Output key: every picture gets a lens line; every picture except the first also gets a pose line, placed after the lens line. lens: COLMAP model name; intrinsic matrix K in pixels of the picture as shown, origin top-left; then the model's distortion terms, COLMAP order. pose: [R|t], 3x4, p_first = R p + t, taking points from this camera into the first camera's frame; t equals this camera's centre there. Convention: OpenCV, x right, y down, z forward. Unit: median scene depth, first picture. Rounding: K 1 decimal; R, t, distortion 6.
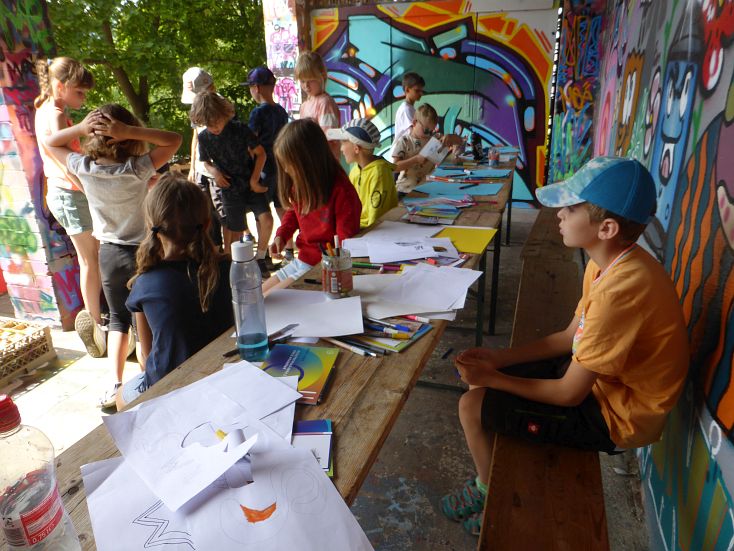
lens RADIAL K [[541.9, 0, 362.7], [0, 541.9, 275.2], [0, 0, 1]] dist [-0.022578, 0.036169]
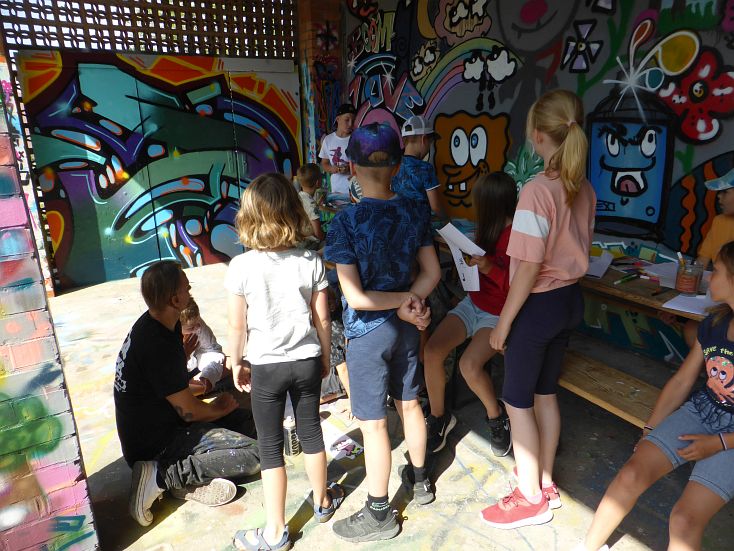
lens RADIAL K [[541.9, 0, 372.3], [0, 541.9, 277.6], [0, 0, 1]] dist [-0.022578, 0.036169]
pose [[0.632681, -0.215237, 0.743900, -0.868693], [0.277430, 0.959838, 0.041764, -0.164247], [-0.723012, 0.179957, 0.666985, 0.397960]]
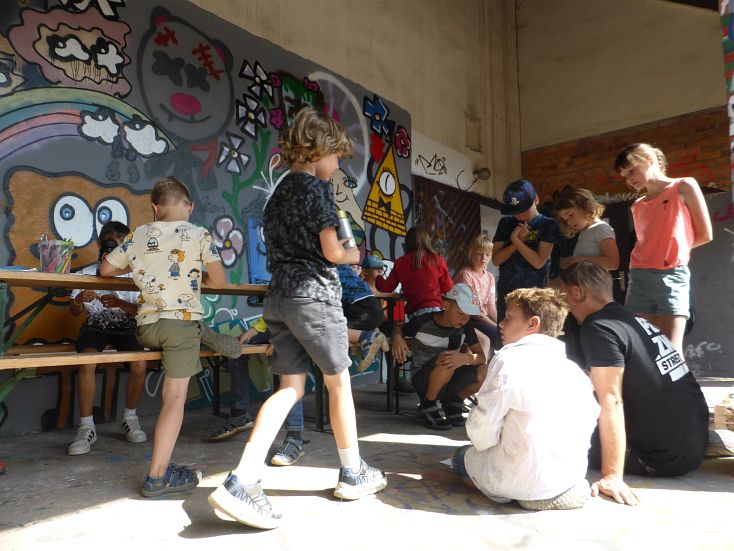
lens RADIAL K [[541.9, 0, 370.1], [0, 541.9, 275.5], [0, 0, 1]] dist [-0.022578, 0.036169]
pose [[-0.931006, 0.043211, 0.362436, -0.416337], [0.145125, 0.954930, 0.258937, -0.491105], [-0.334912, 0.293670, -0.895316, 2.047333]]
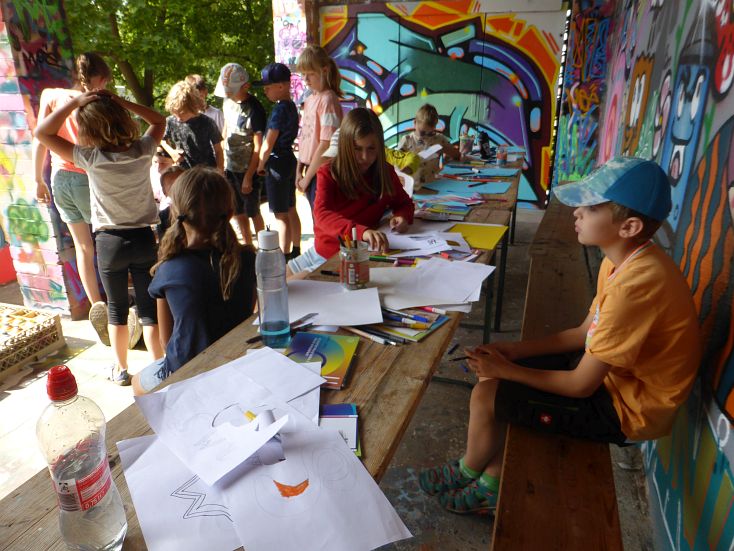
lens RADIAL K [[541.9, 0, 364.3], [0, 541.9, 275.5], [0, 0, 1]] dist [-0.022578, 0.036169]
pose [[0.999796, 0.019383, 0.005706, -0.020059], [-0.019402, 0.999806, 0.003305, 0.007216], [-0.005641, -0.003415, 0.999978, -0.011665]]
